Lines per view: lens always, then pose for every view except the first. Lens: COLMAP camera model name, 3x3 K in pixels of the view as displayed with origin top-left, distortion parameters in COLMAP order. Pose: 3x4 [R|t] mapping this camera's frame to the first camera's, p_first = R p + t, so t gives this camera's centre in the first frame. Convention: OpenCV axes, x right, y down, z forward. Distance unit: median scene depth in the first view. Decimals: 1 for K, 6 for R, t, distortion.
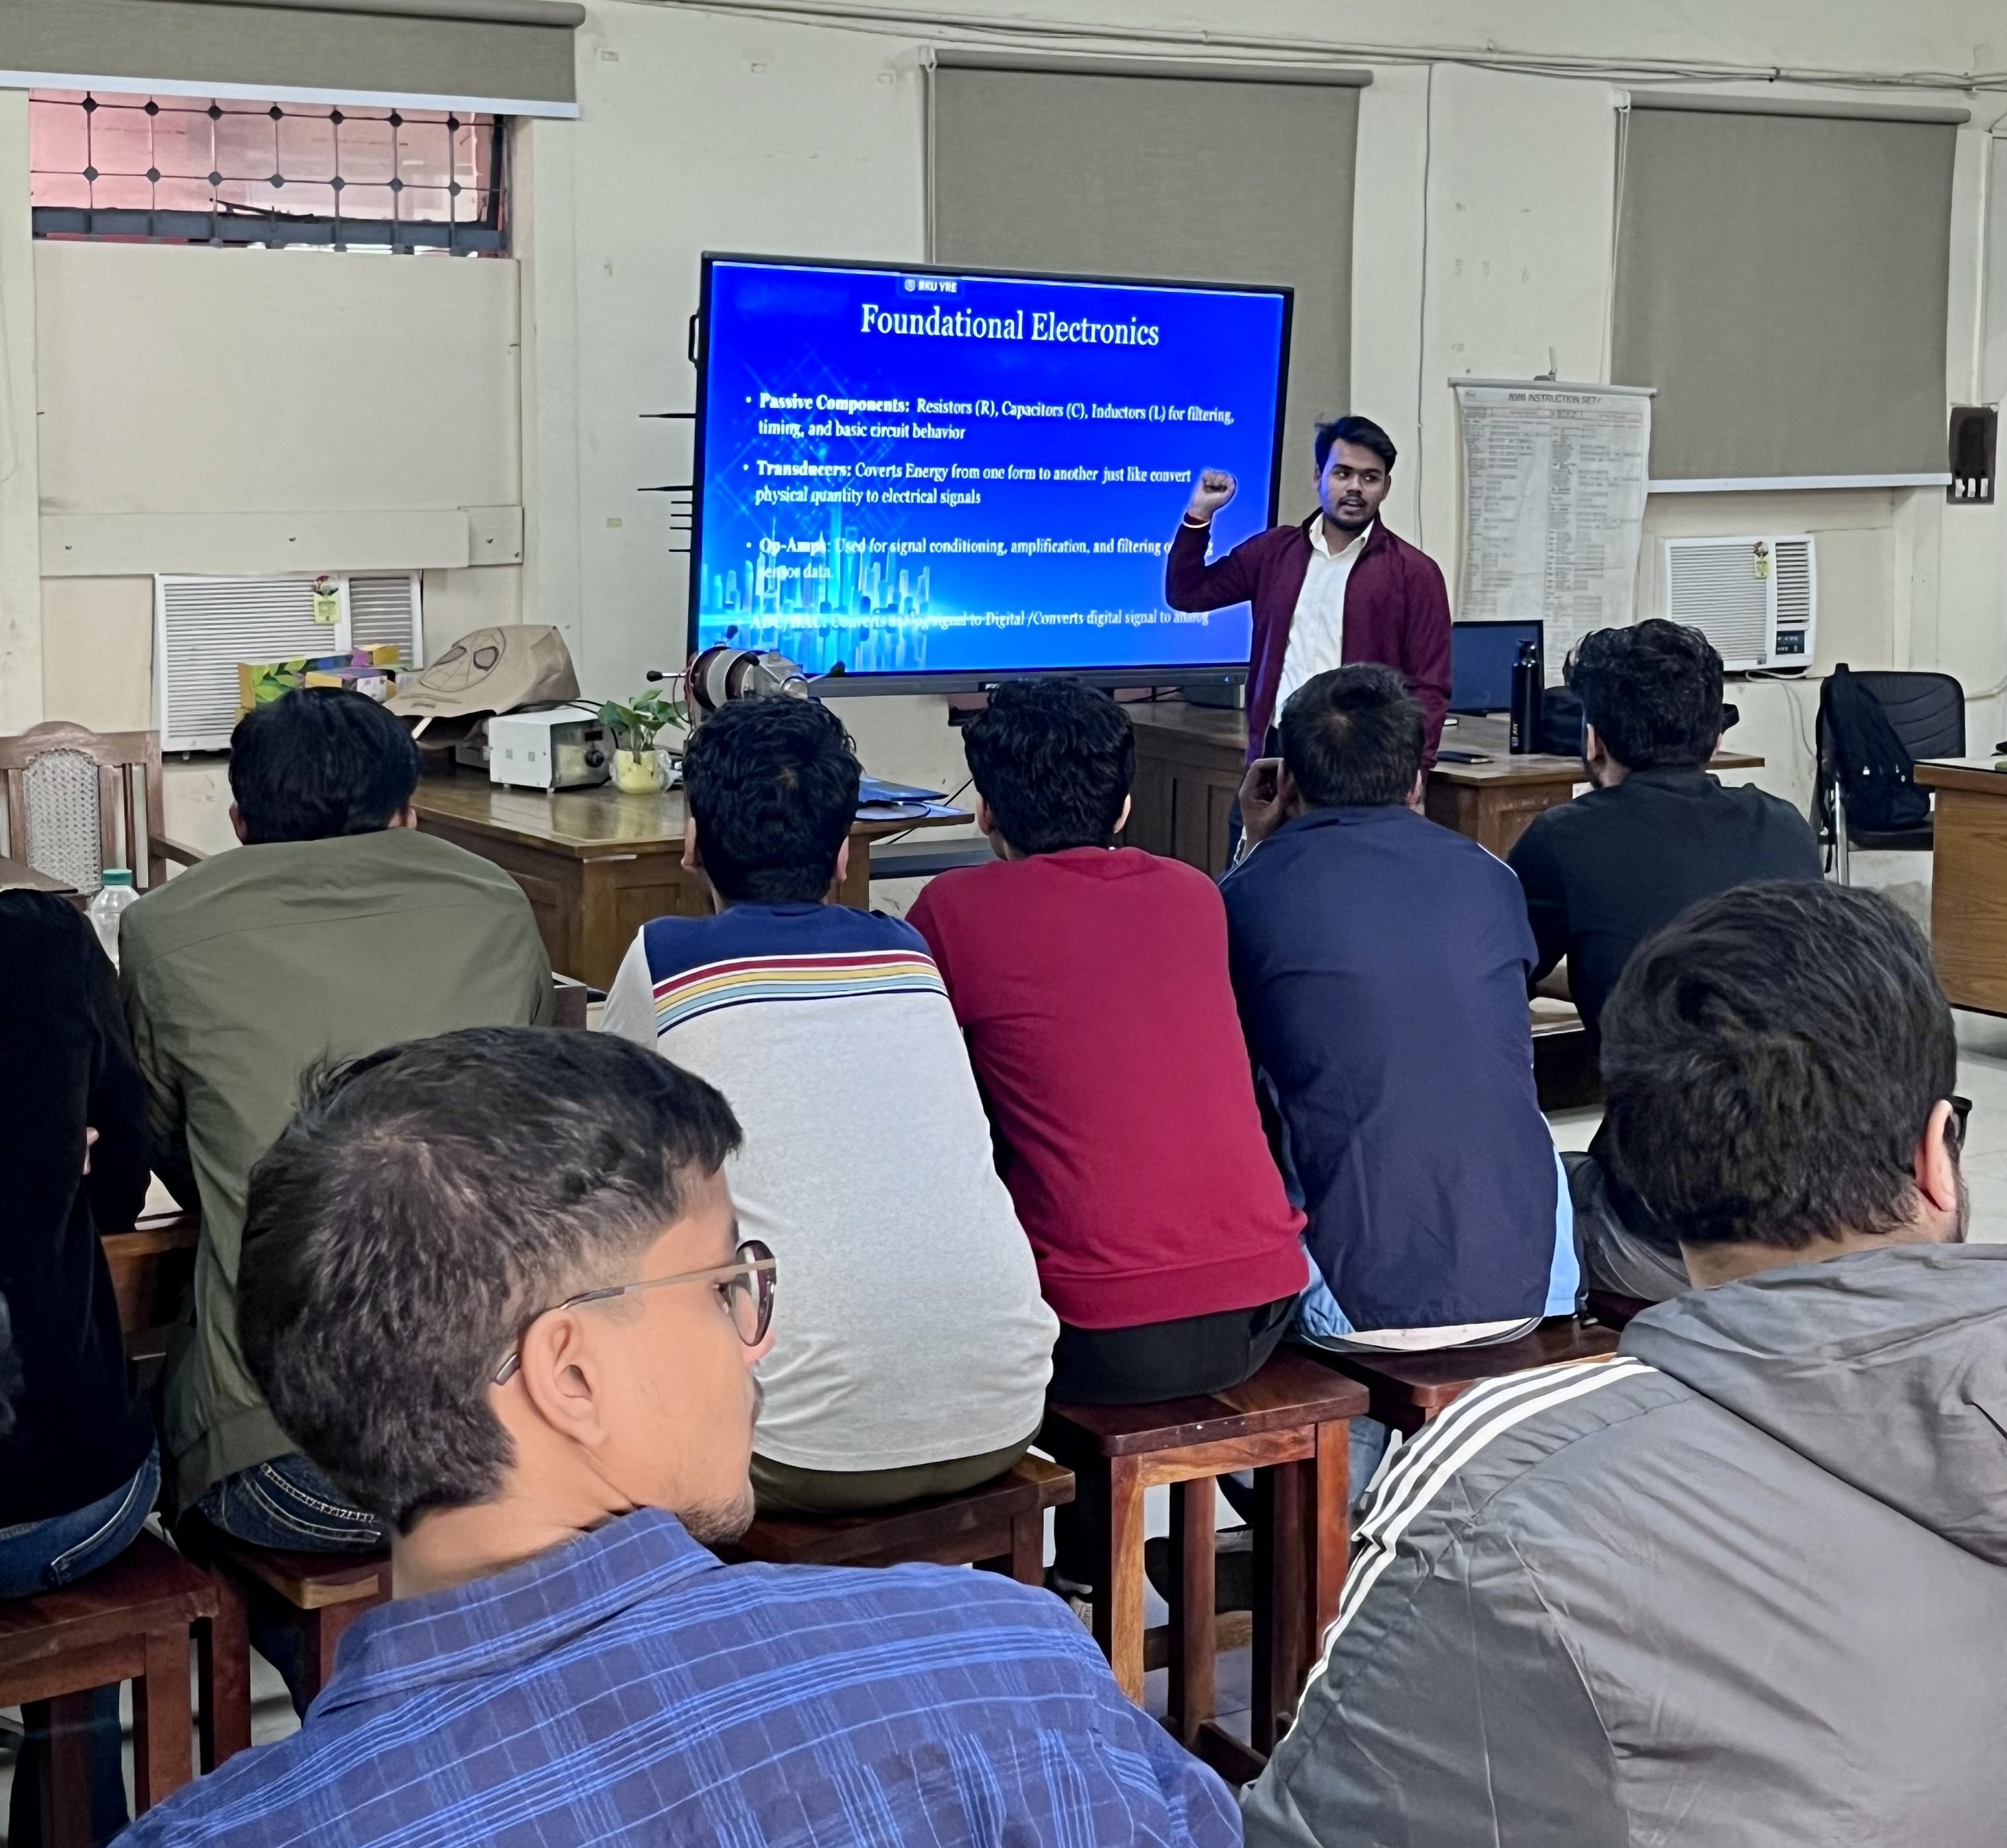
lens RADIAL K [[4819.8, 0, 1005.4], [0, 4819.8, 920.6], [0, 0, 1]] dist [0.099084, 0.000000]
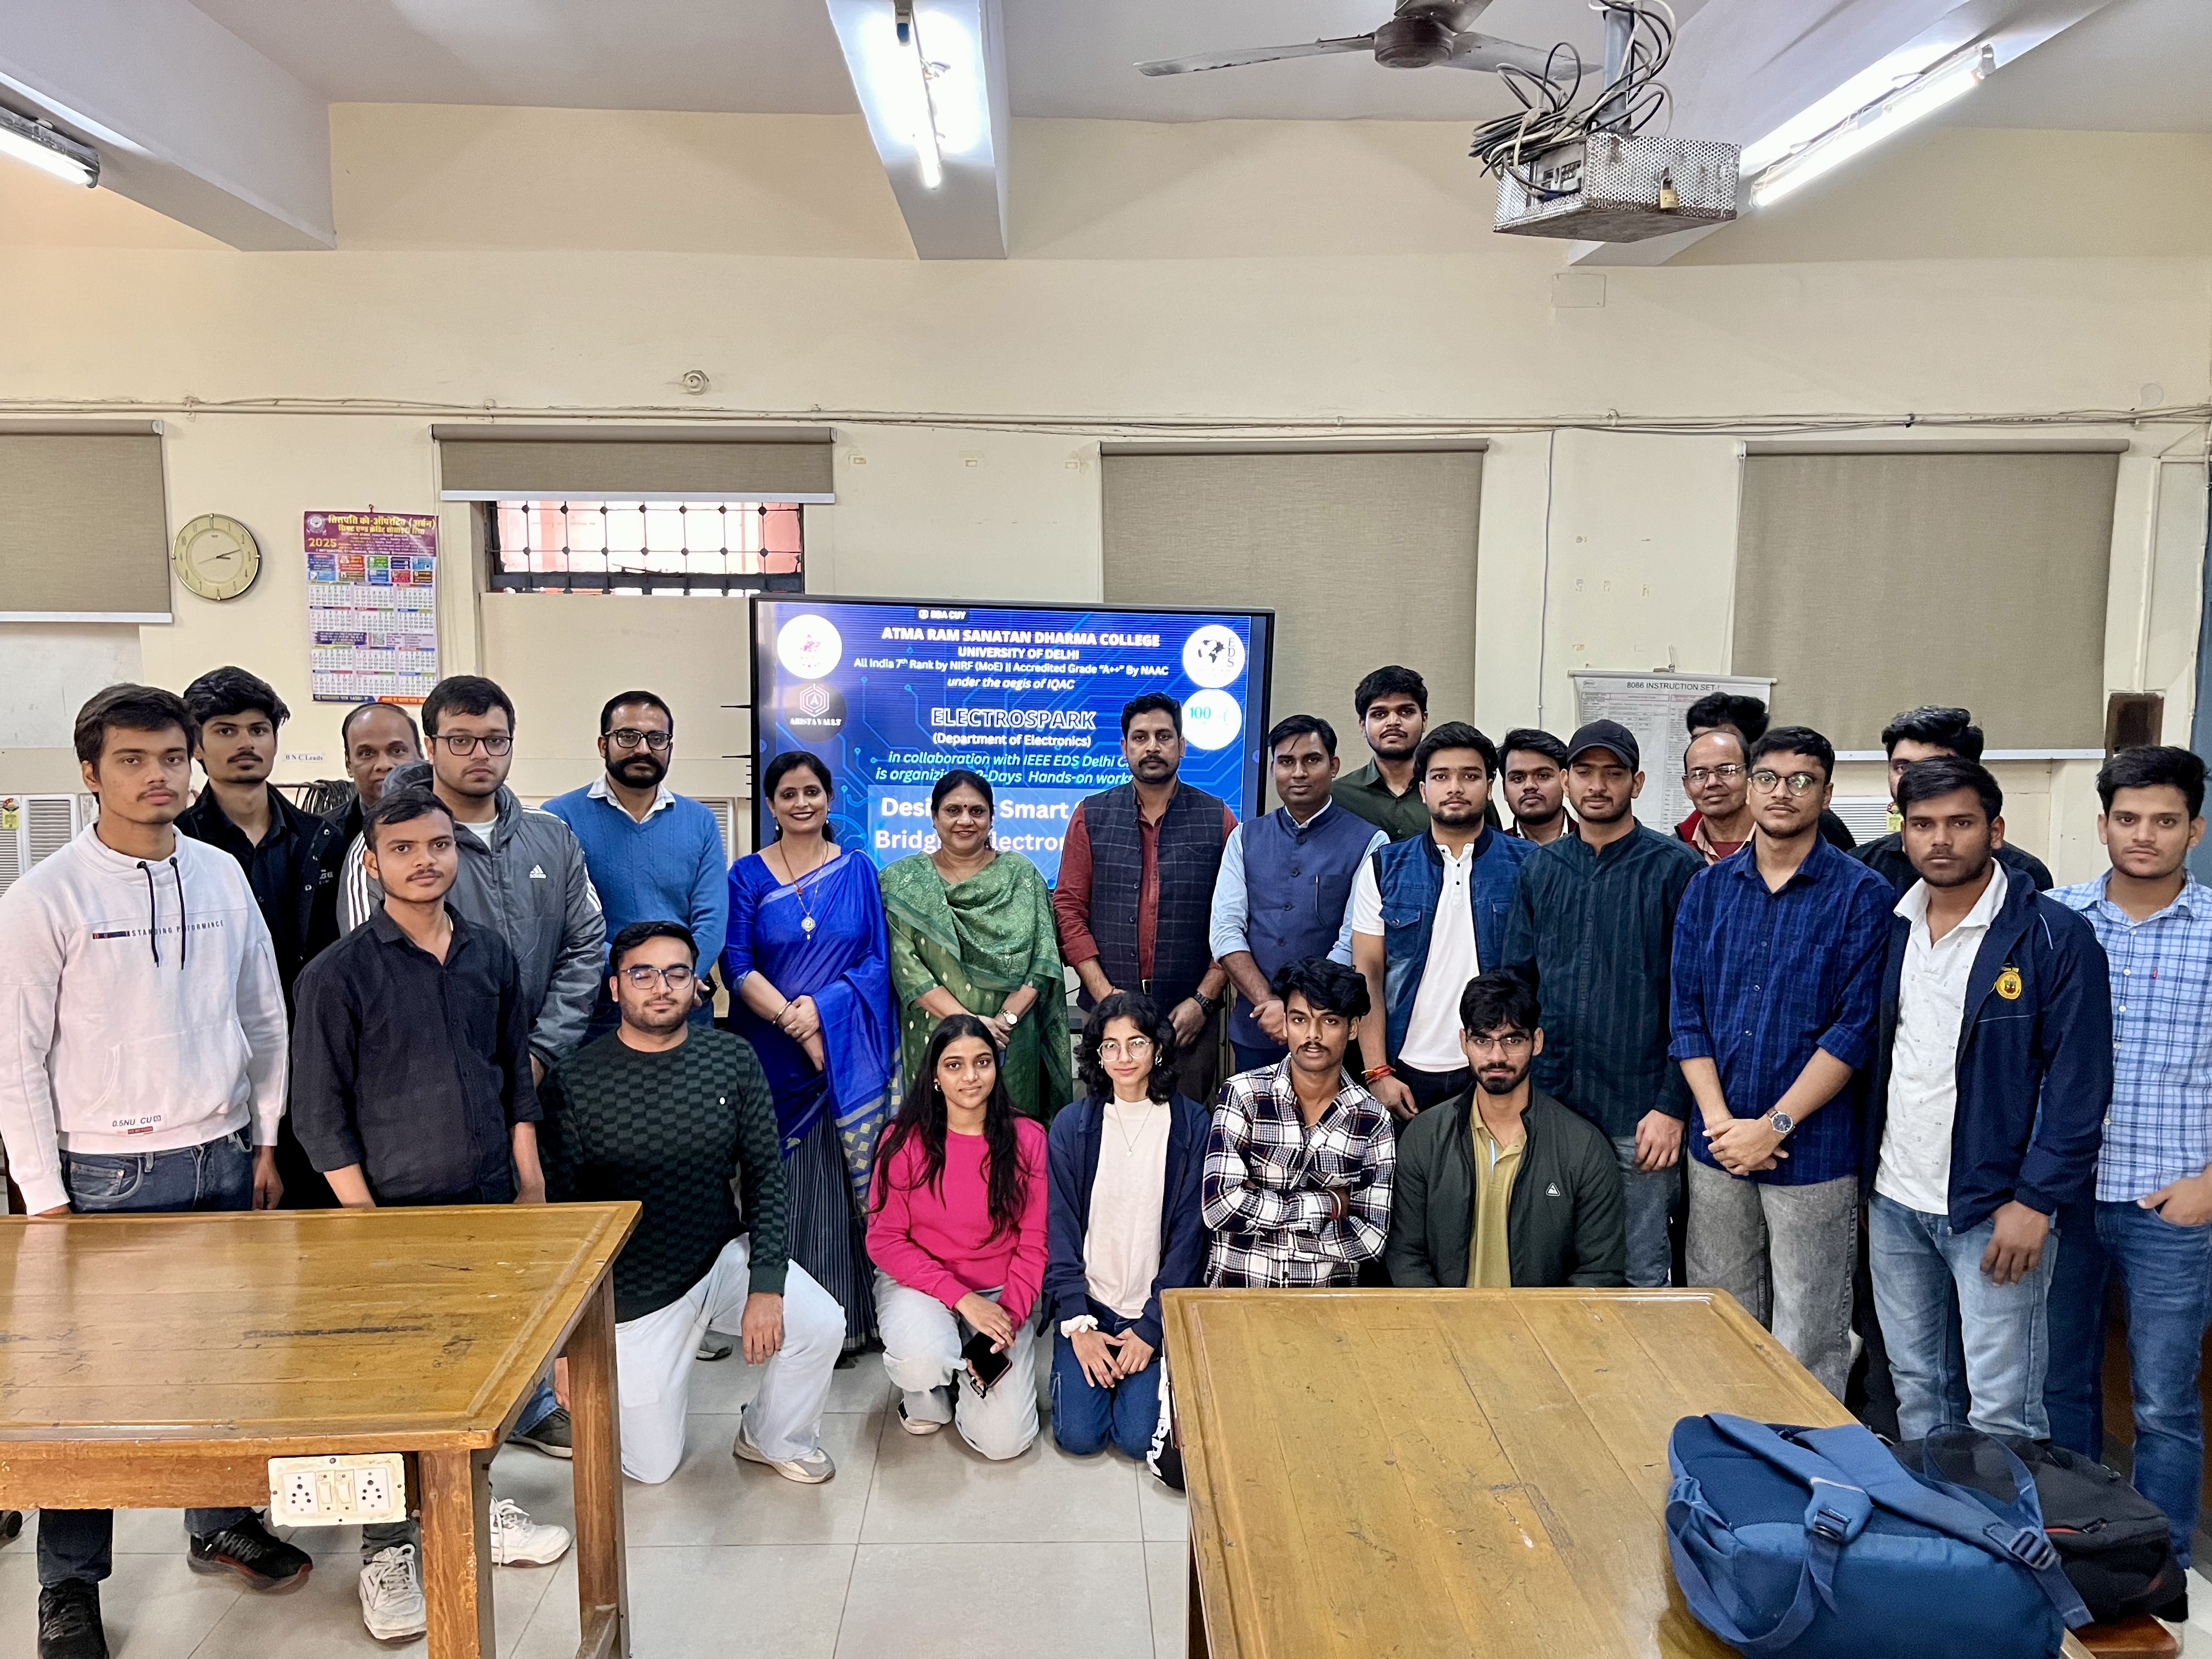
lens RADIAL K [[1723.4, 0, 1128.0], [0, 1723.4, 851.1], [0, 0, 1]] dist [0.040141, -0.042265]
pose [[0.793971, 0.072626, -0.603602, 0.278295], [-0.060761, 0.997347, 0.040077, -0.073682], [0.604912, 0.004856, 0.796278, 0.544135]]
